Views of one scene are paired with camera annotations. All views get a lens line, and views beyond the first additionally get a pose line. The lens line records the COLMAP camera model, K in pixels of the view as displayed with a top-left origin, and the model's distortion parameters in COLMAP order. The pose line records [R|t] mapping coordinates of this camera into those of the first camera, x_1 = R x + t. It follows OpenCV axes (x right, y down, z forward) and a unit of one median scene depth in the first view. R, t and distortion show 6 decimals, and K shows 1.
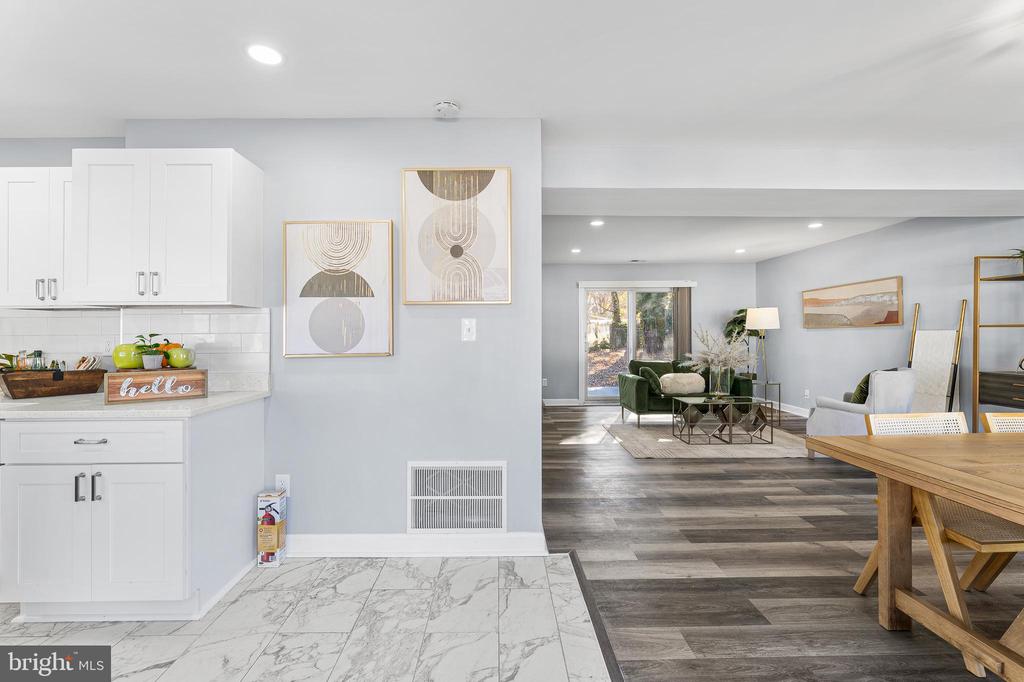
lens RADIAL K [[452.9, 0, 508.7], [0, 452.9, 336.6], [0, 0, 1]] dist [0.002232, 0.000053]
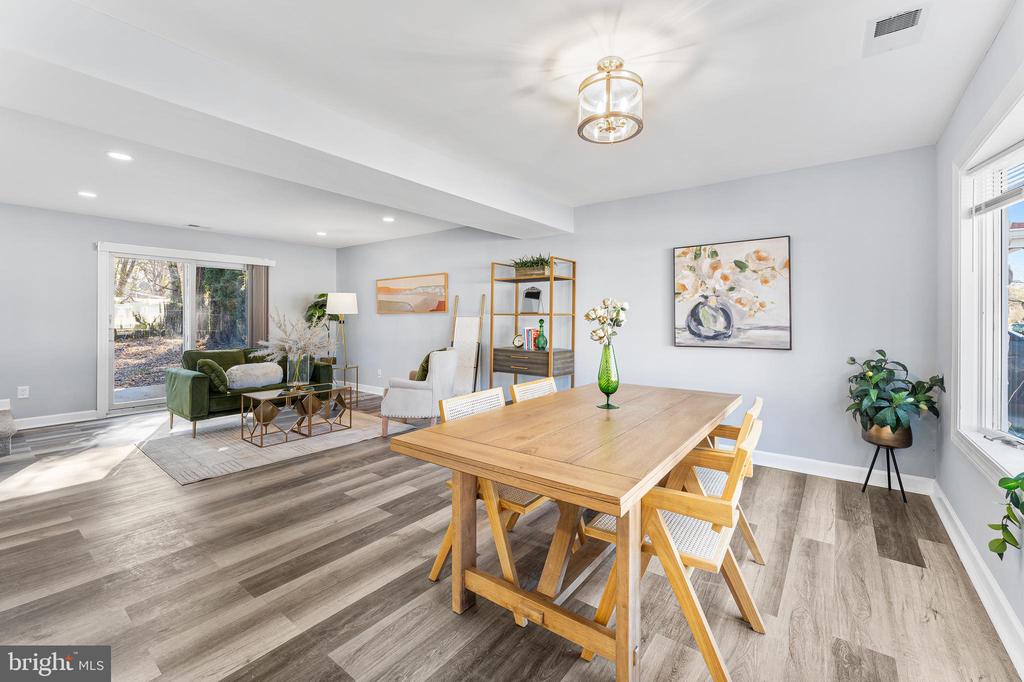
lens RADIAL K [[427.0, 0, 515.5], [0, 427.0, 318.9], [0, 0, 1]] dist [-0.013414, 0.000348]
pose [[0.622186, 0.006296, 0.782845, 0.080251], [-0.004586, 0.999980, -0.004397, -0.004200], [-0.782856, -0.000855, 0.622202, 0.150411]]
